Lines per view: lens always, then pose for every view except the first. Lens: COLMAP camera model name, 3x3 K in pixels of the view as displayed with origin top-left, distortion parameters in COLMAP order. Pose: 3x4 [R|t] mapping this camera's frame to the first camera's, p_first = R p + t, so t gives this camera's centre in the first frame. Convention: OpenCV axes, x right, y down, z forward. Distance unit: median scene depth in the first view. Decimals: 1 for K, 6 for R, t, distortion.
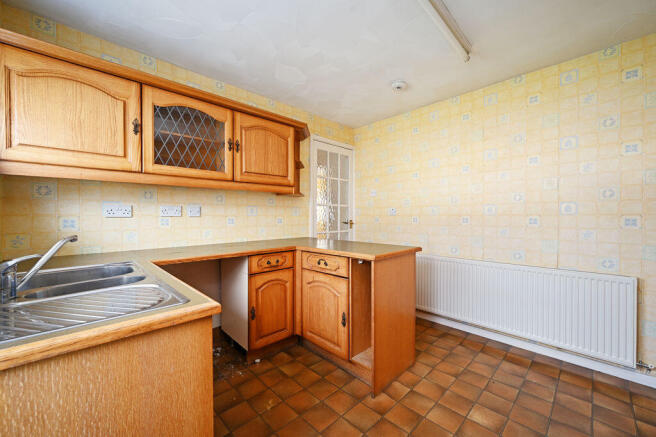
lens RADIAL K [[257.7, 0, 327.2], [0, 257.7, 217.1], [0, 0, 1]] dist [-0.009572, 0.000058]
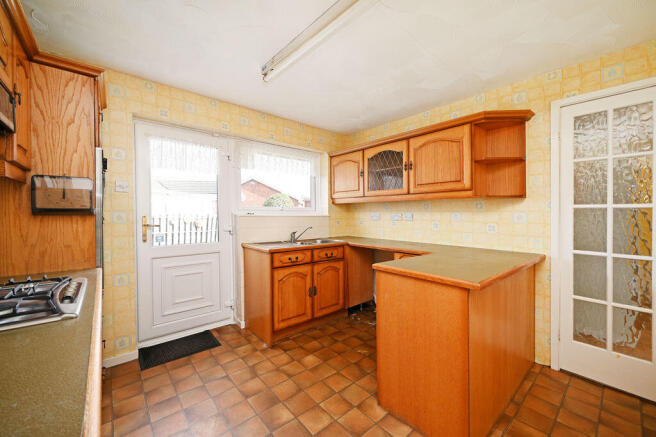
lens RADIAL K [[257.7, 0, 326.2], [0, 257.7, 217.5], [0, 0, 1]] dist [-0.009572, 0.000058]
pose [[-0.064766, 0.018040, -0.997737, 0.964633], [-0.006522, 0.999808, 0.018501, -0.044805], [0.997879, 0.007706, -0.064636, 0.688603]]
